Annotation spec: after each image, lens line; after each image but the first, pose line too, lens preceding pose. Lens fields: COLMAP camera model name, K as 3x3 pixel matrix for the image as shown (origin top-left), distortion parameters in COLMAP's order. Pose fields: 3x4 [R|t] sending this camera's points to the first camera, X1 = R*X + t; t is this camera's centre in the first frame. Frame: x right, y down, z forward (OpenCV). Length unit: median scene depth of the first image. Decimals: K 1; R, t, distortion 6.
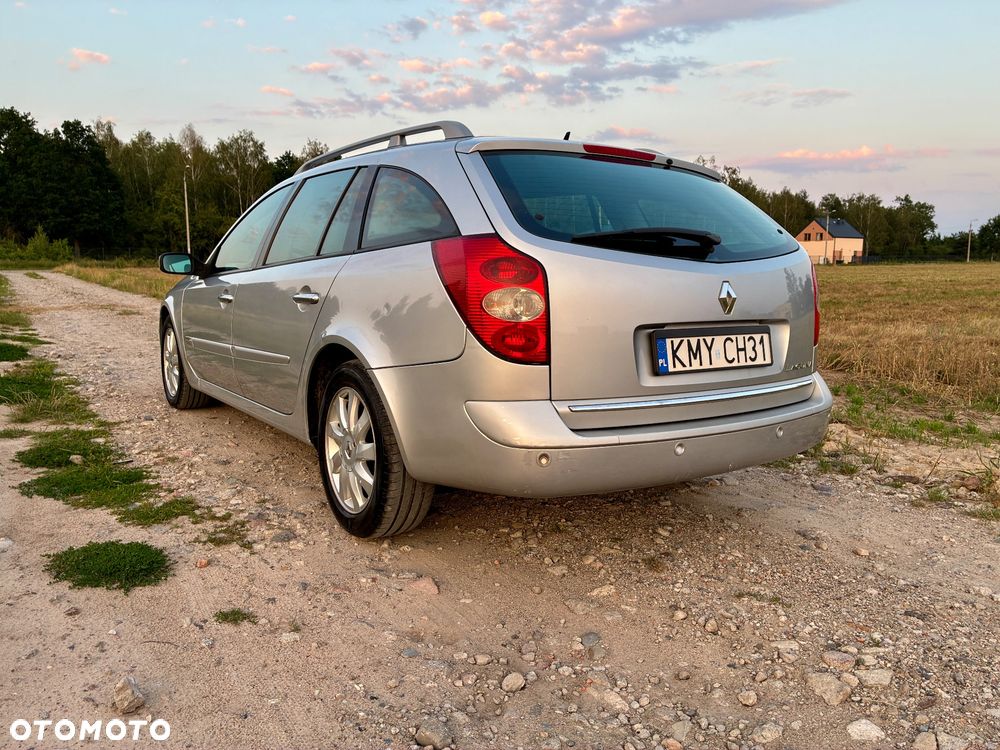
lens RADIAL K [[757.8, 0, 506.1], [0, 757.8, 372.4], [0, 0, 1]] dist [0.067437, -0.091670]
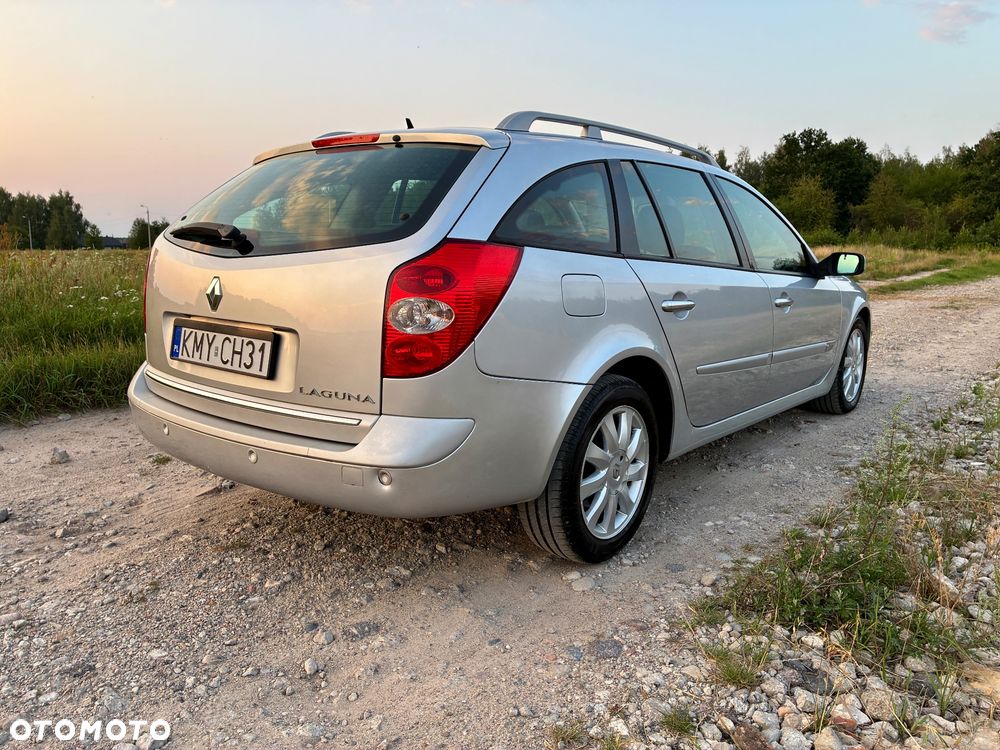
lens RADIAL K [[757.8, 0, 506.1], [0, 757.8, 372.4], [0, 0, 1]] dist [0.067437, -0.091670]
pose [[0.309423, 0.147584, -0.939402, 1.269111], [-0.146480, 0.983490, 0.106262, -0.150969], [0.939575, 0.104724, 0.325933, 1.011510]]
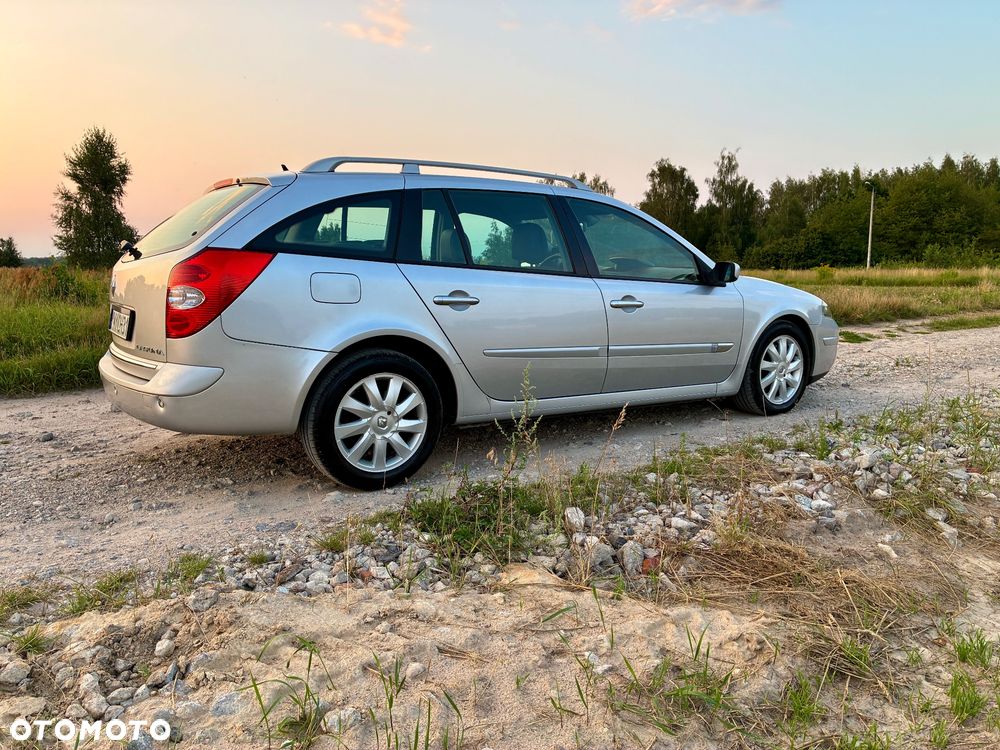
lens RADIAL K [[757.8, 0, 506.1], [0, 757.8, 372.4], [0, 0, 1]] dist [0.067437, -0.091670]
pose [[0.015097, 0.125472, -0.991982, 1.723909], [-0.149735, 0.981192, 0.121828, -0.220407], [0.988611, 0.146695, 0.033601, 1.666174]]
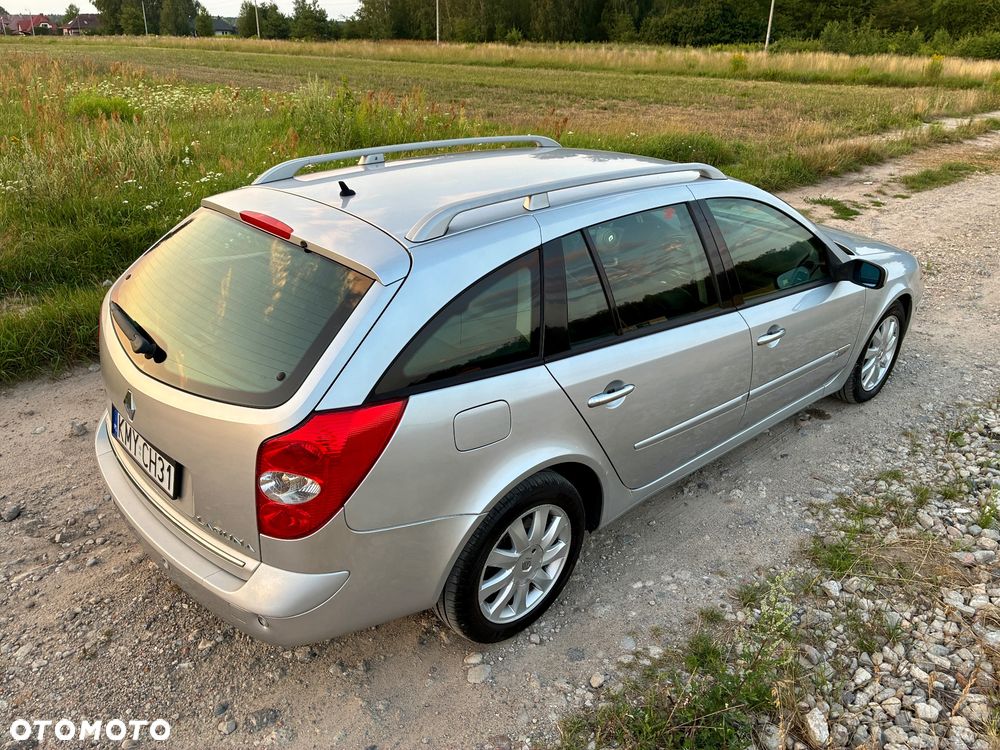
lens RADIAL K [[757.8, 0, 506.1], [0, 757.8, 372.4], [0, 0, 1]] dist [0.067437, -0.091670]
pose [[0.166755, 0.397601, -0.902278, 1.218636], [-0.165089, 0.913432, 0.372005, -0.571262], [0.972079, 0.086922, 0.217959, 1.218991]]
